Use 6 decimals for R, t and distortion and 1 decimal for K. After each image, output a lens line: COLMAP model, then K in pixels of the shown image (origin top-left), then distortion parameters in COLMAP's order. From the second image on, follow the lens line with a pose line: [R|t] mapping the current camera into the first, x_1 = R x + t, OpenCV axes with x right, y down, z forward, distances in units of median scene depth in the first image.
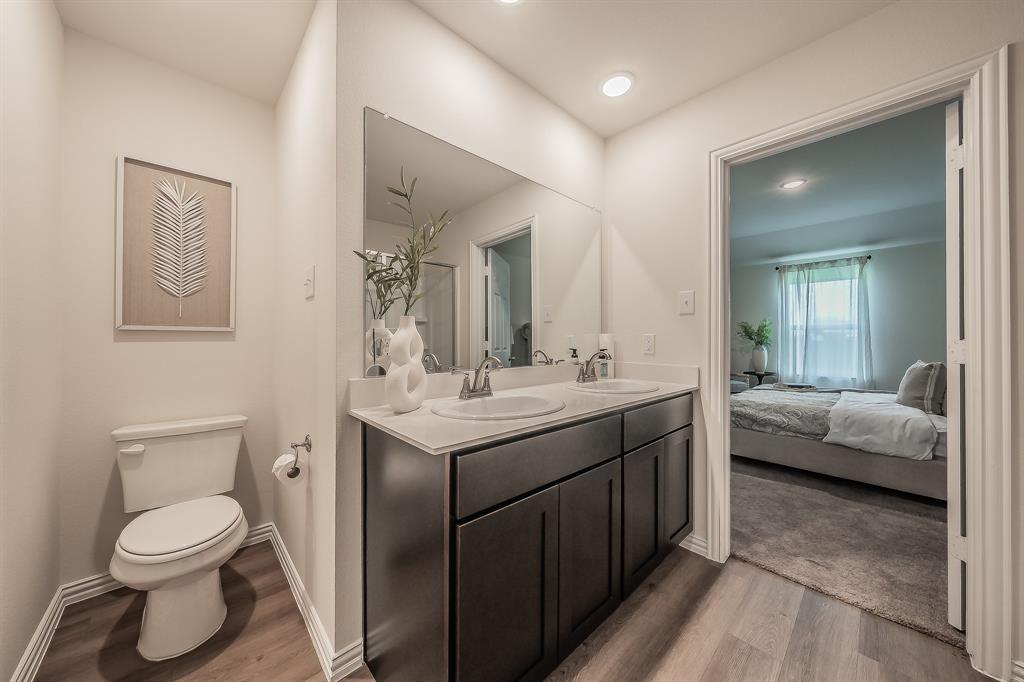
lens RADIAL K [[351.1, 0, 512.0], [0, 351.1, 341.0], [0, 0, 1]] dist [-0.000087, 0.000100]
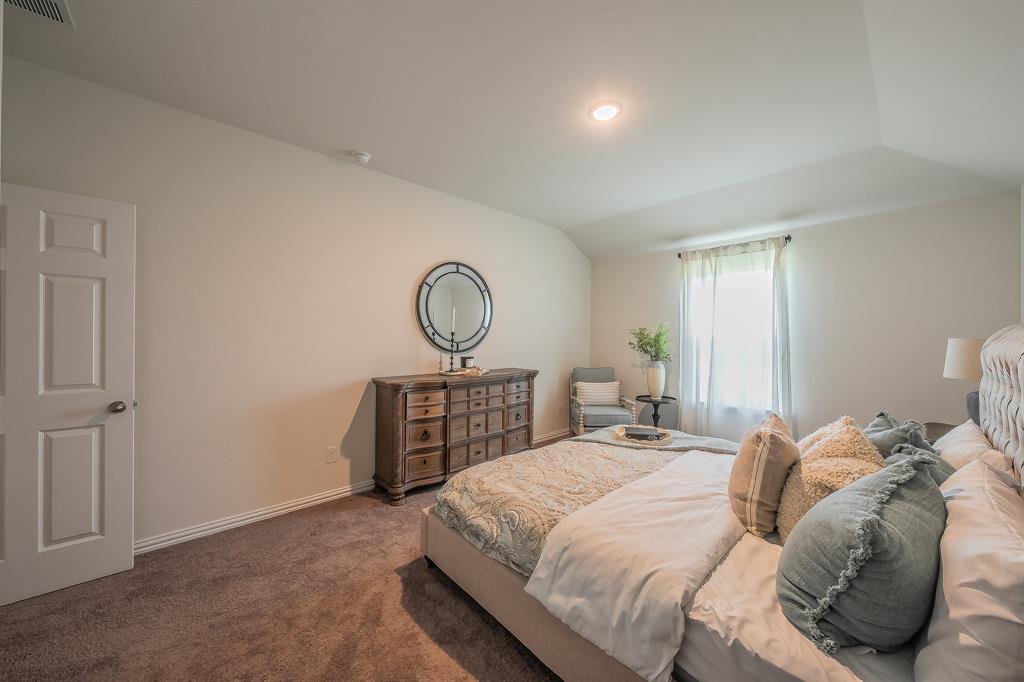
lens RADIAL K [[369.1, 0, 512.2], [0, 369.1, 337.2], [0, 0, 1]] dist [0.000879, 0.000014]
pose [[0.999840, -0.000216, -0.017893, 0.471436], [0.000236, 0.999999, 0.001138, -0.042507], [0.017892, -0.001142, 0.999839, 0.253340]]
